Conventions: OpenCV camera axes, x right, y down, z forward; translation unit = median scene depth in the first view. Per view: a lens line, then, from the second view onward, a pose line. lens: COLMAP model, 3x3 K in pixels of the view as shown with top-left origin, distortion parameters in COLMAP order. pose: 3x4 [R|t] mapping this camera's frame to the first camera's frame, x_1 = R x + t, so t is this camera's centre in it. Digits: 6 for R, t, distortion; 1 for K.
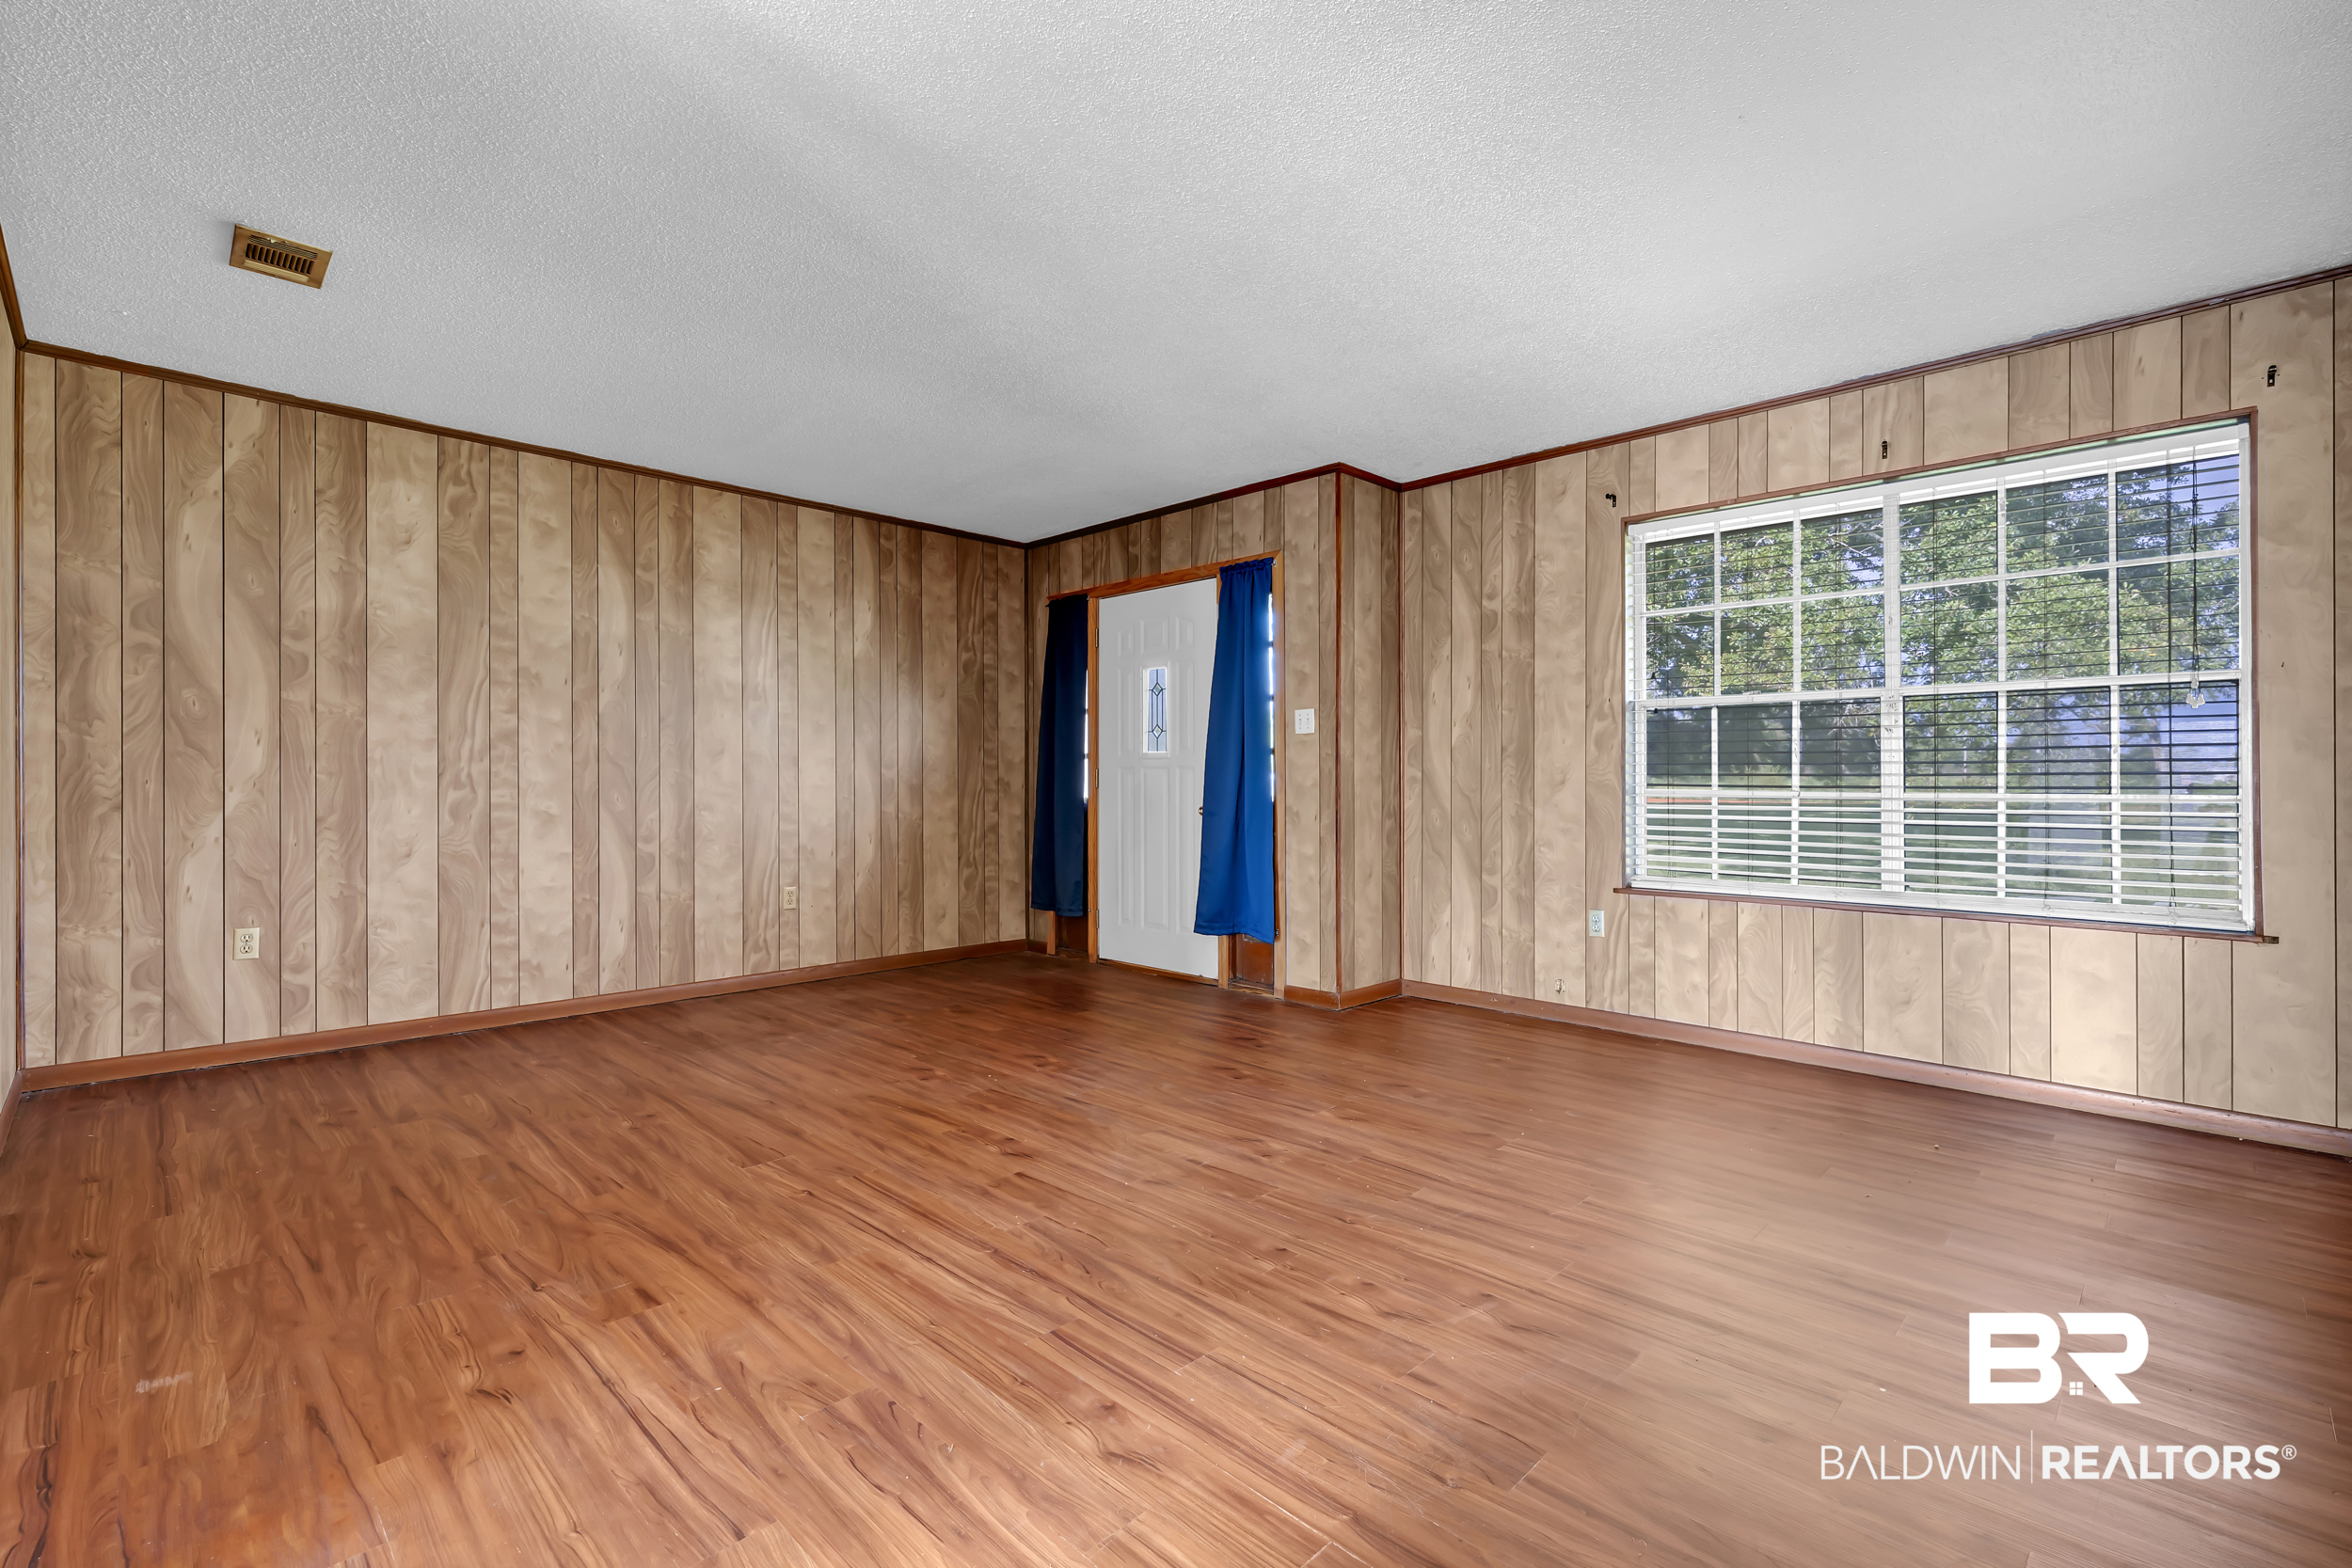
lens RADIAL K [[1040.9, 0, 1188.4], [0, 1040.9, 776.5], [0, 0, 1]] dist [0.001218, -0.000407]
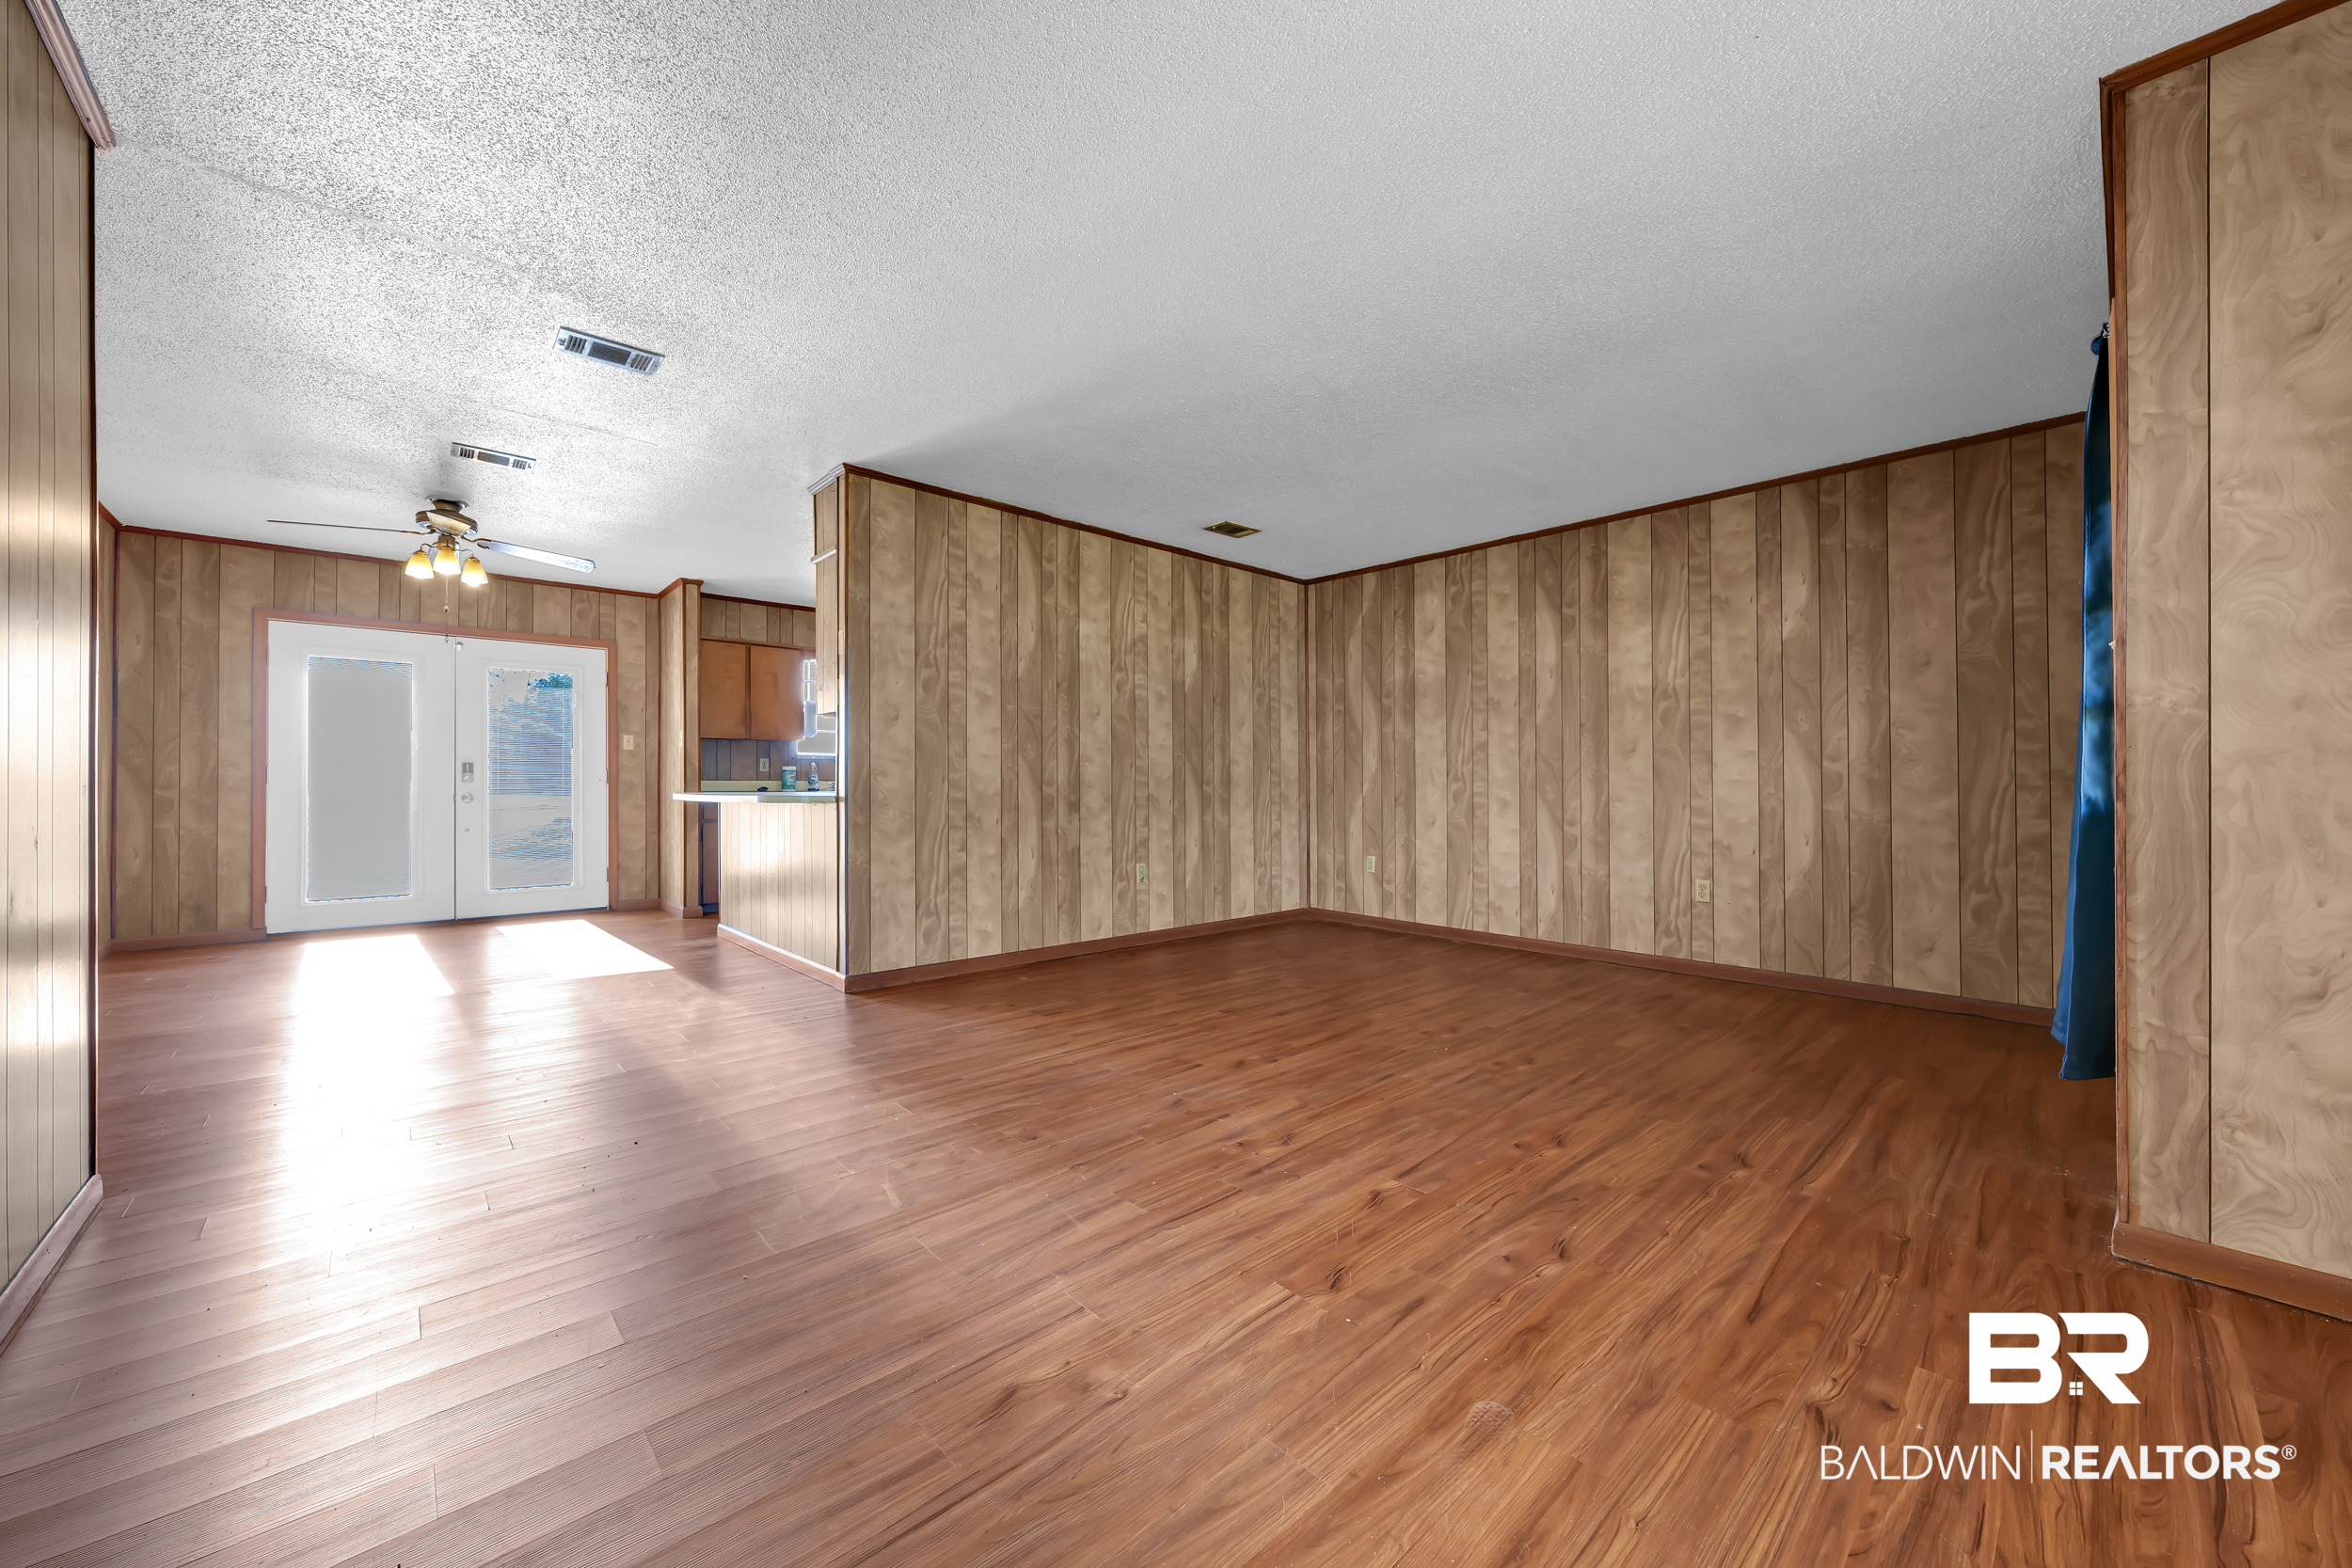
lens RADIAL K [[872.1, 0, 1177.1], [0, 872.1, 779.8], [0, 0, 1]] dist [-0.006677, -0.000032]
pose [[-0.059386, -0.006589, -0.998213, 0.544673], [0.001390, 0.999977, -0.006684, 0.014850], [0.998234, -0.001784, -0.059376, 0.596160]]
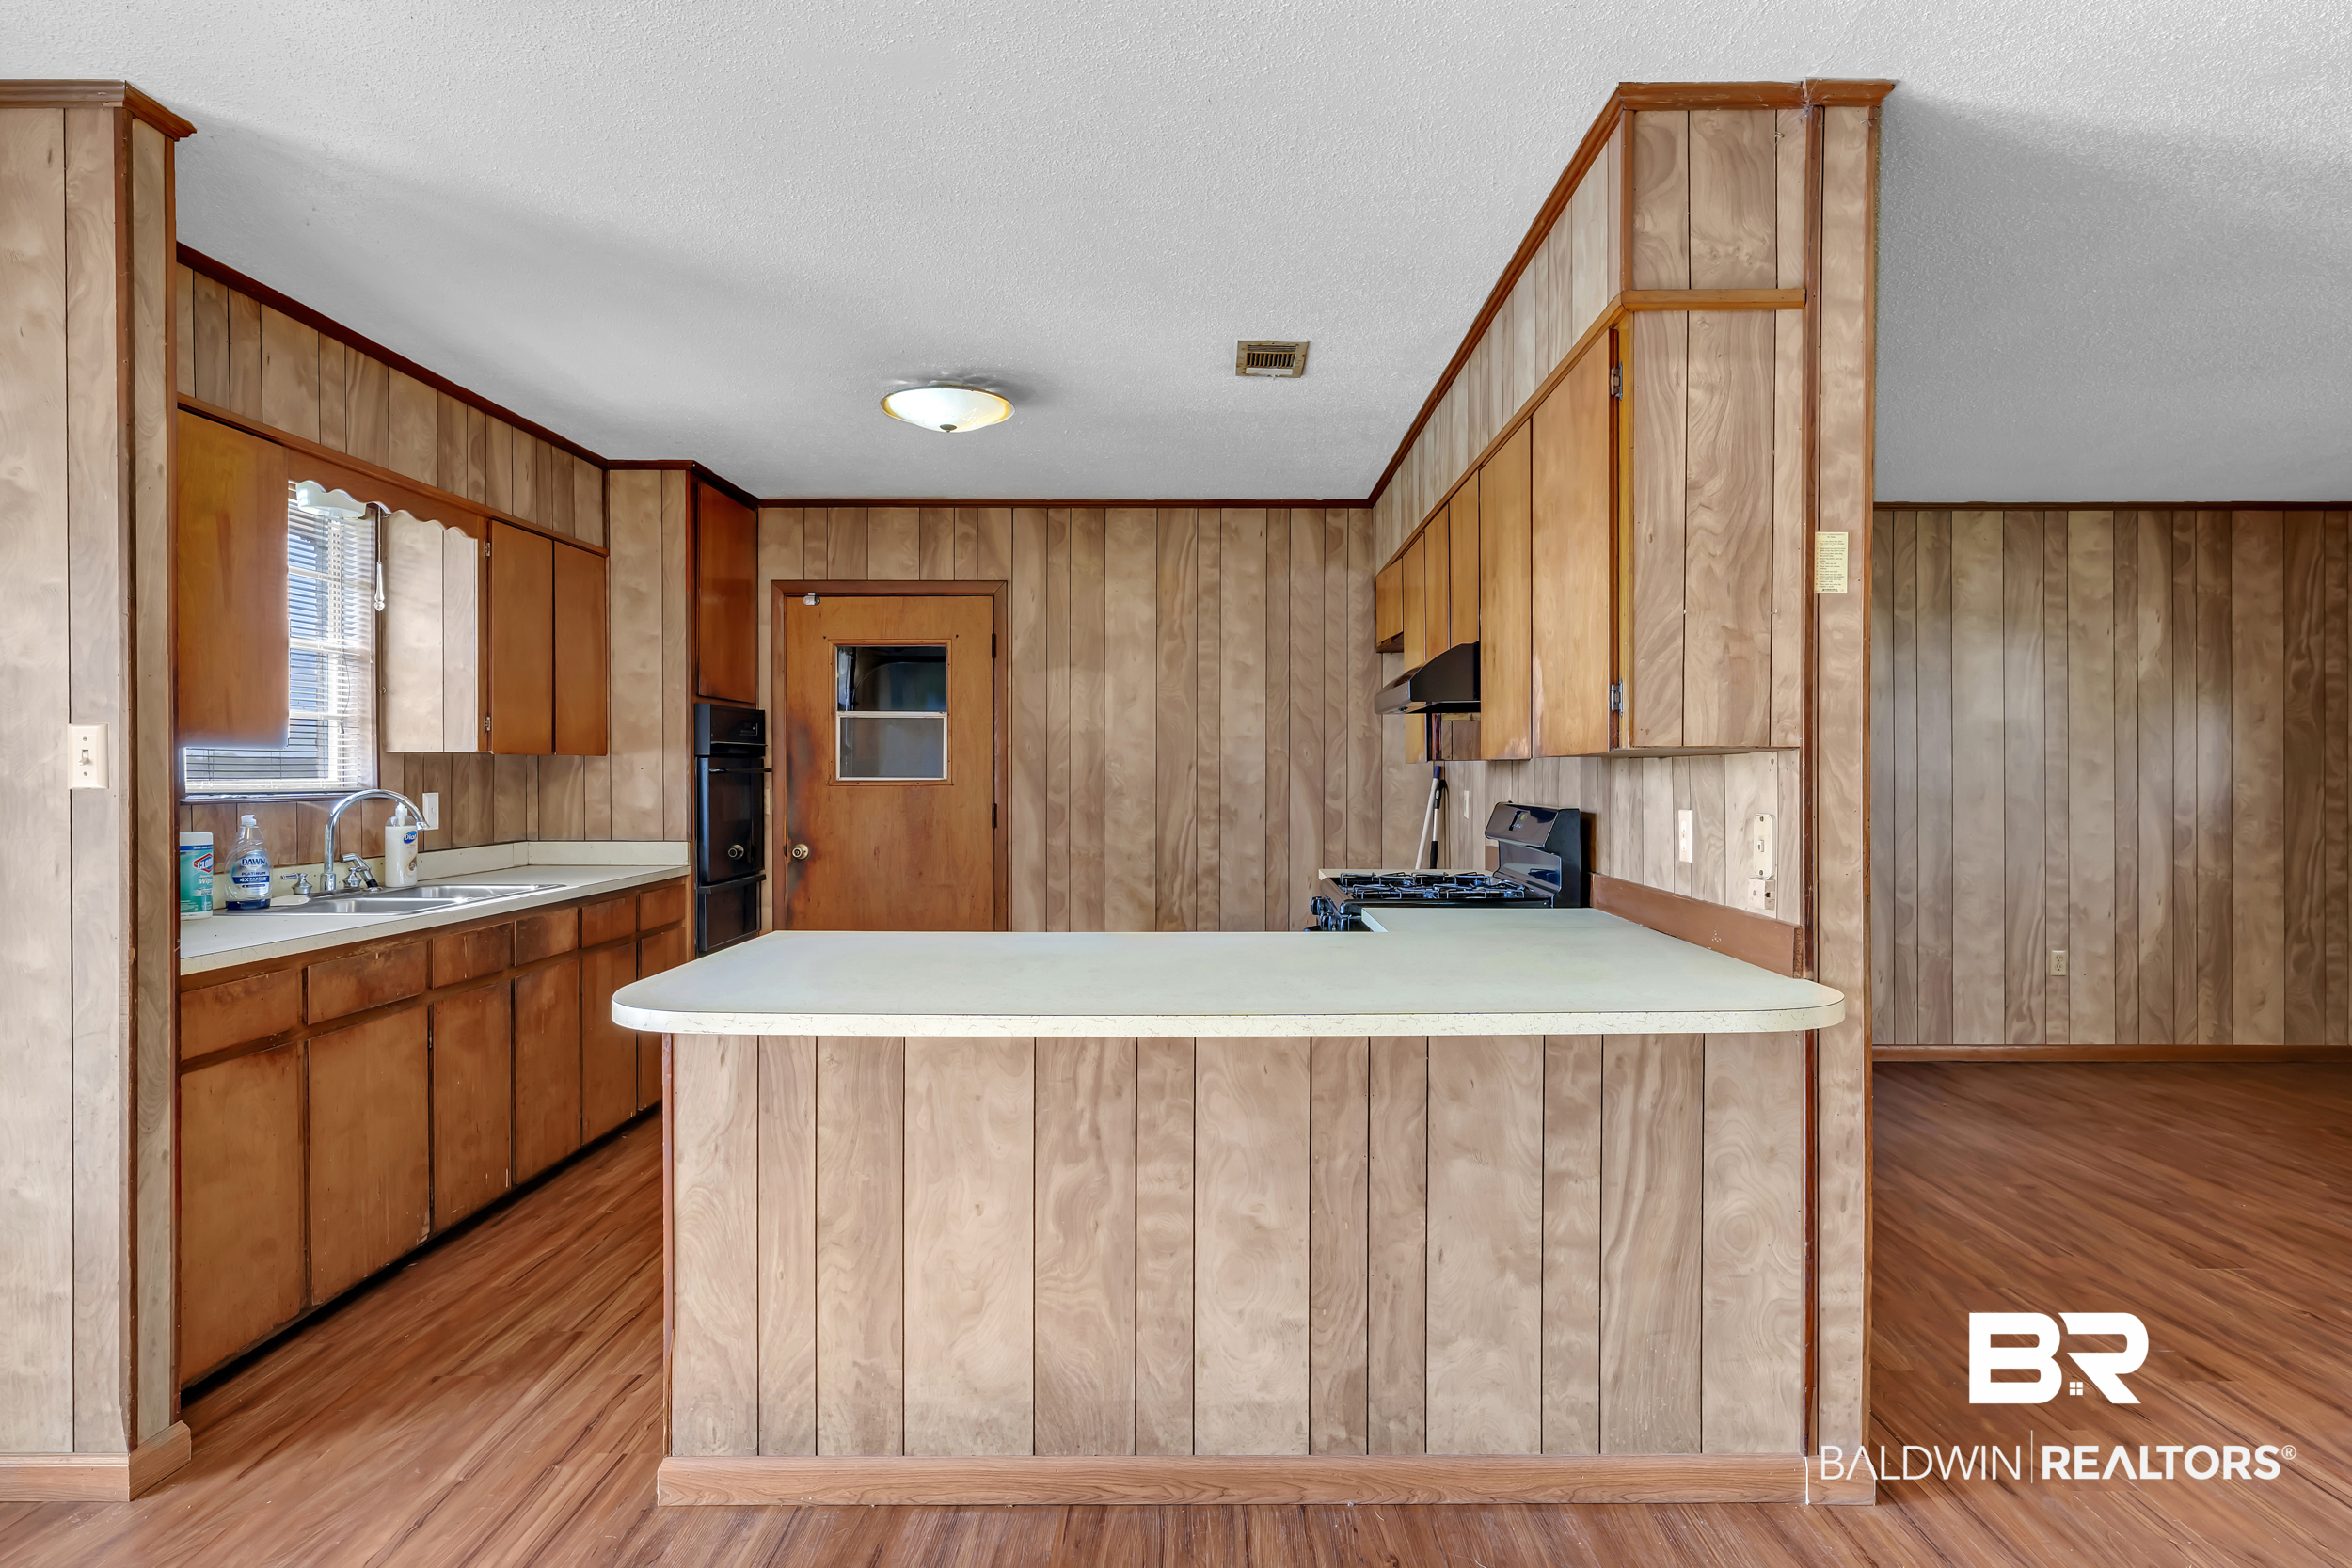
lens RADIAL K [[1276.6, 0, 1193.3], [0, 1276.6, 773.0], [0, 0, 1]] dist [-0.001882, 0.001079]
pose [[0.695717, 0.003143, -0.718309, -0.132158], [0.001626, 0.999981, 0.005951, -0.055159], [0.718314, -0.005308, 0.695699, -0.291166]]
